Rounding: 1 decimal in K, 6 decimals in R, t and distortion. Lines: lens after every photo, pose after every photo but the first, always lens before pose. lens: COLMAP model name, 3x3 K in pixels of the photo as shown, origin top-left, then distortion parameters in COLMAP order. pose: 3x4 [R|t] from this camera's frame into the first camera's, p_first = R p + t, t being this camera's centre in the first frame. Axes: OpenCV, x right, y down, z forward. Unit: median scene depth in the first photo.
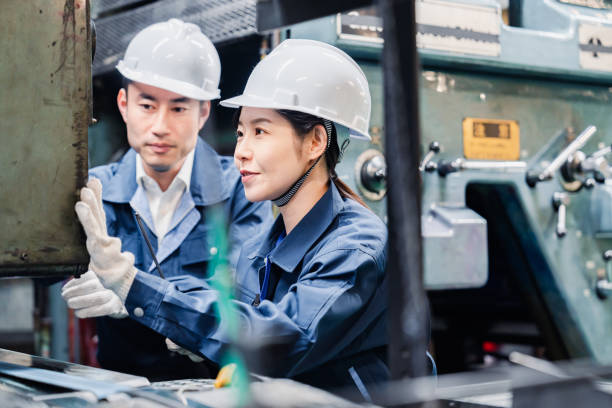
lens RADIAL K [[1185.5, 0, 305.9], [0, 1185.5, 210.0], [0, 0, 1]] dist [0.049954, 0.000000]
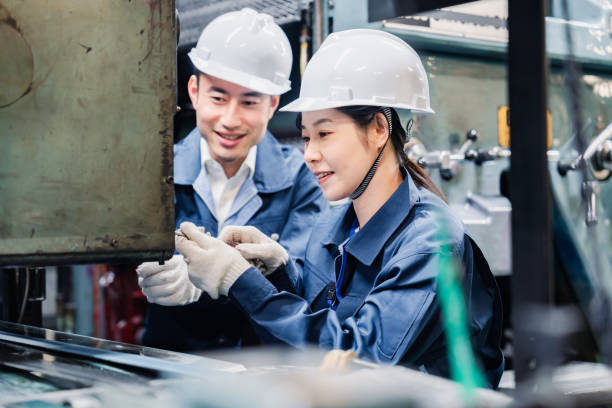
lens RADIAL K [[1185.5, 0, 300.2], [0, 1185.5, 207.1], [0, 0, 1]] dist [0.049954, 0.000000]
pose [[0.999813, 0.005230, 0.018602, -0.073789], [-0.005406, 0.999941, 0.009420, -0.001340], [-0.018551, -0.009519, 0.999783, -0.007594]]
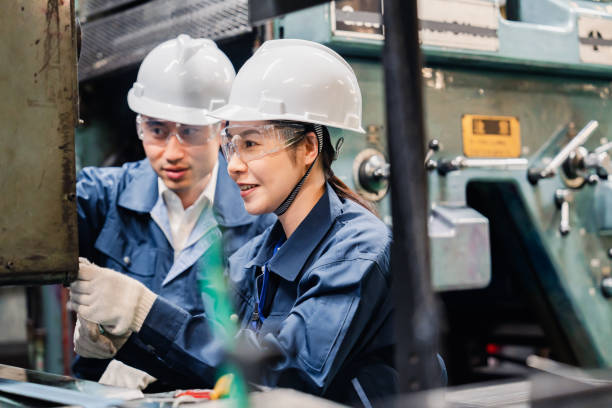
lens RADIAL K [[1185.5, 0, 304.9], [0, 1185.5, 208.0], [0, 0, 1]] dist [0.049954, 0.000000]
pose [[0.999795, -0.020076, 0.002558, -0.001252], [0.020091, 0.999781, -0.005882, 0.002749], [-0.002440, 0.005932, 0.999979, 0.033268]]
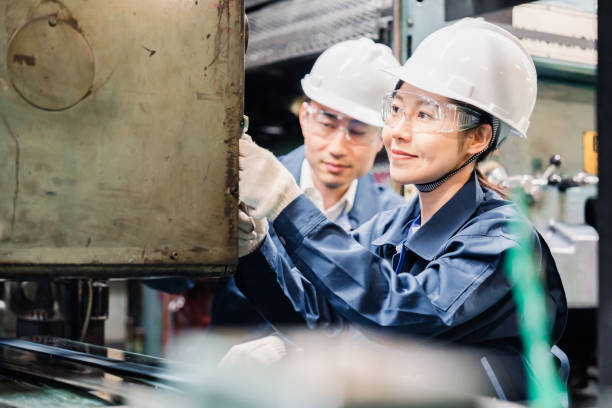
lens RADIAL K [[1185.5, 0, 307.4], [0, 1185.5, 201.9], [0, 0, 1]] dist [0.049954, 0.000000]
pose [[0.998776, 0.023888, -0.043316, -0.066872], [-0.024973, 0.999383, -0.024684, 0.012565], [0.042700, 0.025736, 0.998756, 0.034824]]
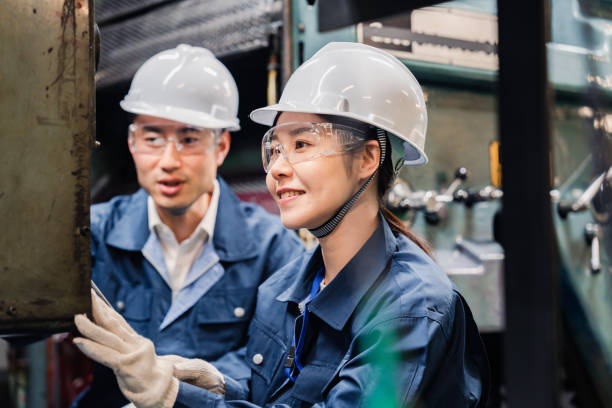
lens RADIAL K [[1185.5, 0, 296.9], [0, 1185.5, 200.9], [0, 0, 1]] dist [0.049954, 0.000000]
pose [[0.999812, 0.003047, 0.019143, -0.043762], [-0.002529, 0.999631, -0.027032, -0.010780], [-0.019218, 0.026979, 0.999451, 0.137550]]
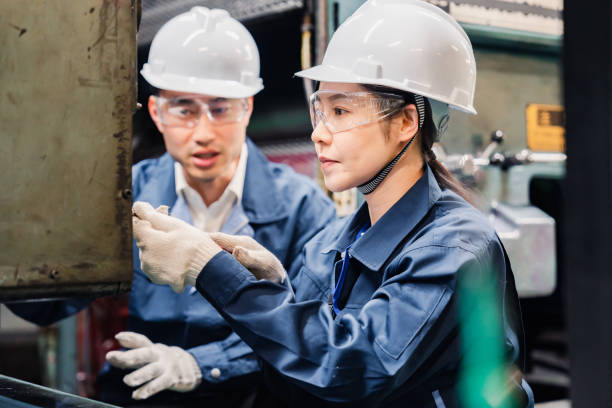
lens RADIAL K [[1185.5, 0, 290.1], [0, 1185.5, 189.9], [0, 0, 1]] dist [0.049954, 0.000000]
pose [[0.999970, 0.006765, -0.003750, -0.056421], [-0.006781, 0.999969, -0.004064, -0.011841], [0.003723, 0.004090, 0.999985, 0.148587]]
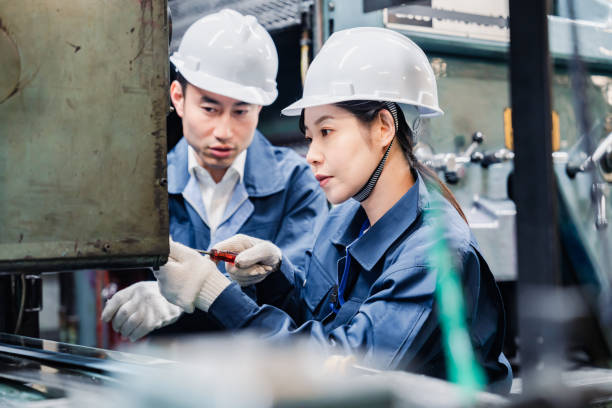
lens RADIAL K [[1185.5, 0, 295.1], [0, 1185.5, 204.5], [0, 0, 1]] dist [0.049954, 0.000000]
pose [[0.999941, -0.009088, 0.005894, -0.065745], [0.009112, 0.999950, -0.004084, 0.006713], [-0.005857, 0.004137, 0.999974, 0.017809]]
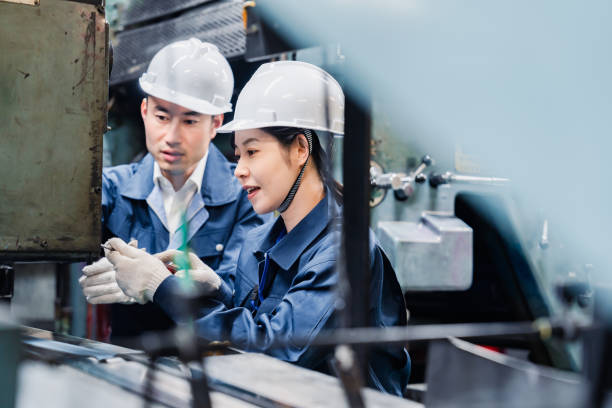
lens RADIAL K [[1185.5, 0, 306.6], [0, 1185.5, 206.6], [0, 0, 1]] dist [0.049954, 0.000000]
pose [[0.999185, 0.033037, -0.023204, 0.033586], [-0.033235, 0.999414, -0.008215, 0.002903], [0.022919, 0.008979, 0.999697, -0.115466]]
